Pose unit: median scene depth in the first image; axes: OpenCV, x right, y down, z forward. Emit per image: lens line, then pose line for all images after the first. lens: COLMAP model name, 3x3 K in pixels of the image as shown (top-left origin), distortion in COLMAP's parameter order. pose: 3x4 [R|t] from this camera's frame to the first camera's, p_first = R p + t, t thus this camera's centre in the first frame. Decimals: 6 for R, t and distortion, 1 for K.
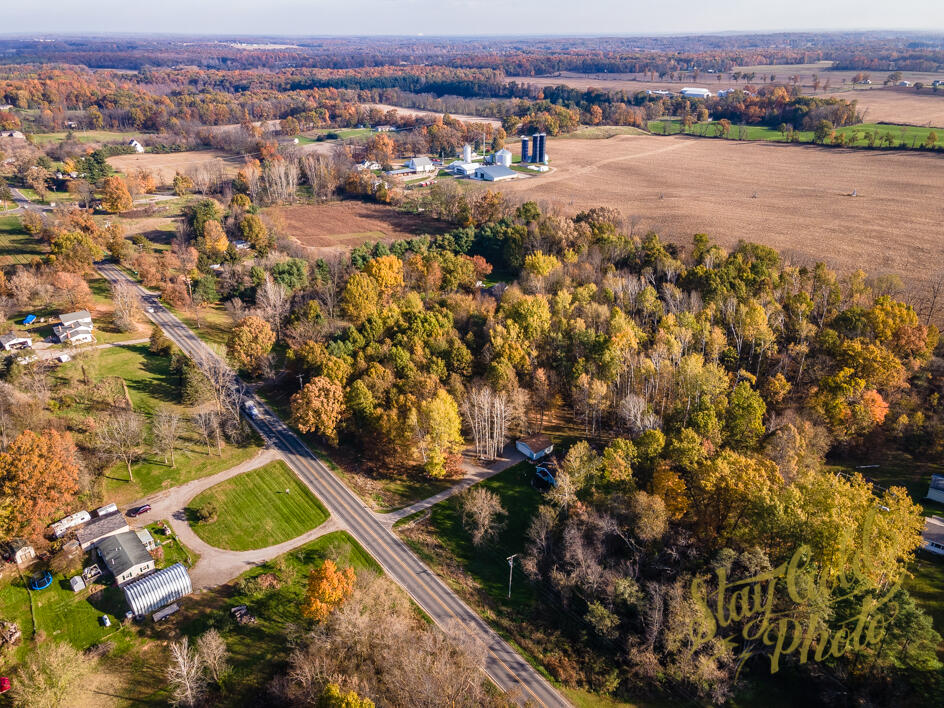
lens RADIAL K [[684.5, 0, 468.4], [0, 684.5, 351.1], [0, 0, 1]] dist [0.039000, 0.019968]
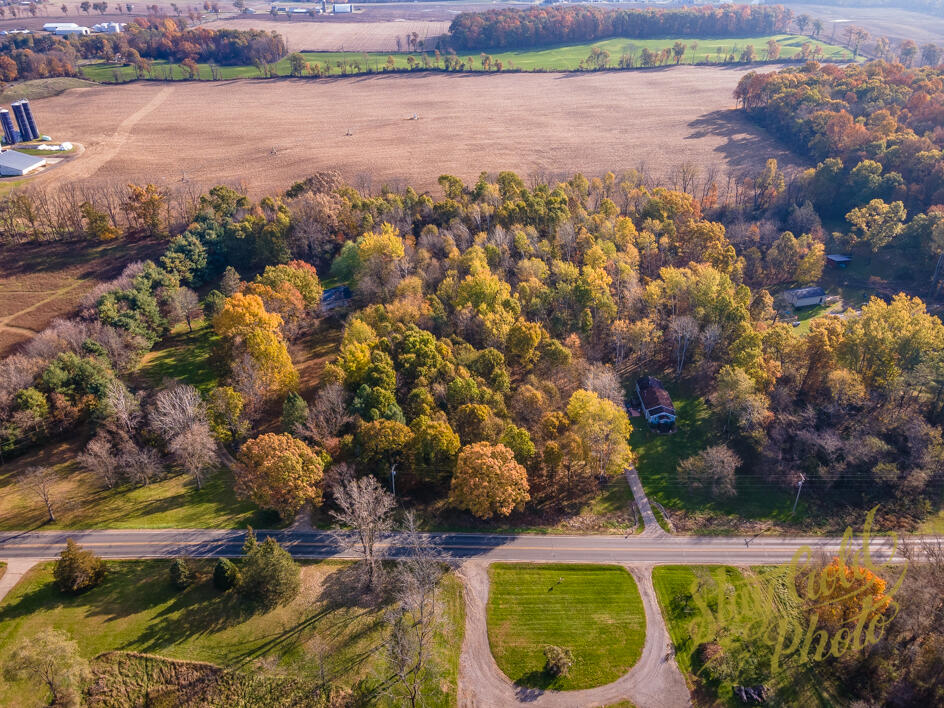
lens RADIAL K [[684.5, 0, 470.6], [0, 684.5, 358.2], [0, 0, 1]] dist [0.039000, 0.019968]
pose [[0.602890, -0.404879, 0.687457, -0.267675], [0.337971, 0.910138, 0.239632, -0.090656], [-0.722703, 0.087869, 0.685551, 0.172055]]
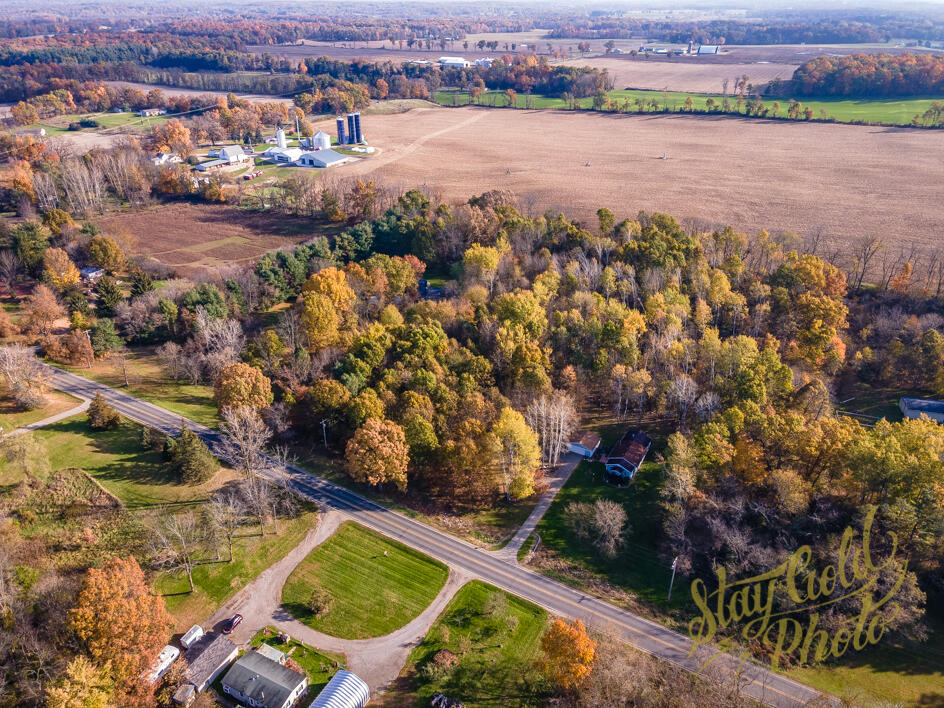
lens RADIAL K [[684.5, 0, 467.8], [0, 684.5, 354.4], [0, 0, 1]] dist [0.039000, 0.019968]
pose [[0.926821, -0.170219, 0.334706, -0.144485], [0.154447, 0.985271, 0.073399, -0.034718], [-0.342270, -0.016334, 0.939460, 0.043941]]
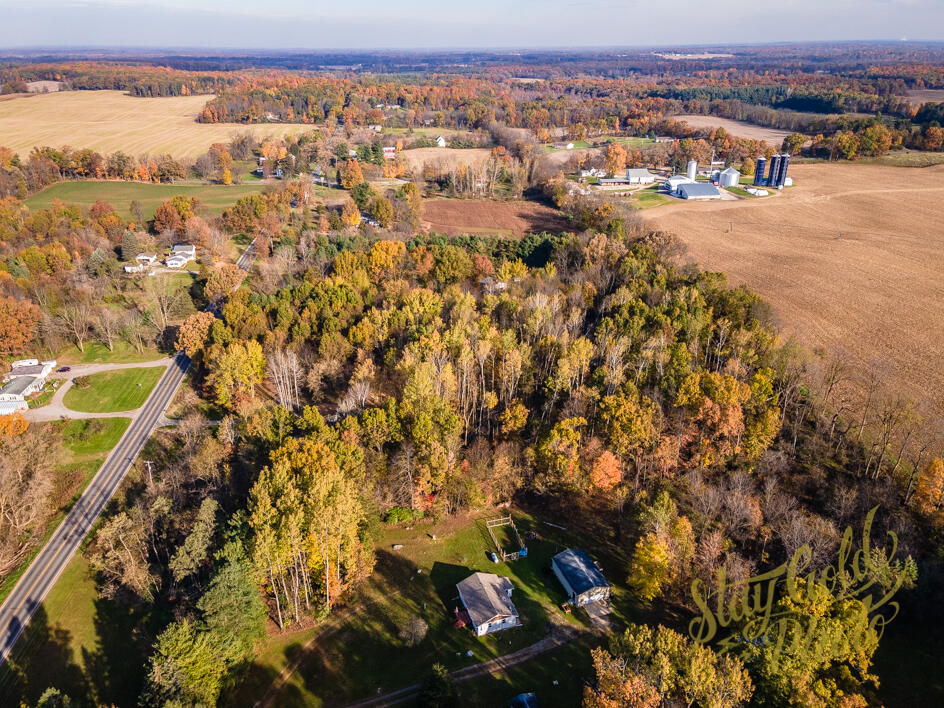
lens RADIAL K [[684.5, 0, 478.5], [0, 684.5, 360.1], [0, 0, 1]] dist [0.039000, 0.019968]
pose [[0.835132, 0.230878, -0.499250, 0.322449], [-0.231606, 0.970861, 0.061551, -0.026555], [0.498913, 0.064226, 0.864269, 0.058761]]
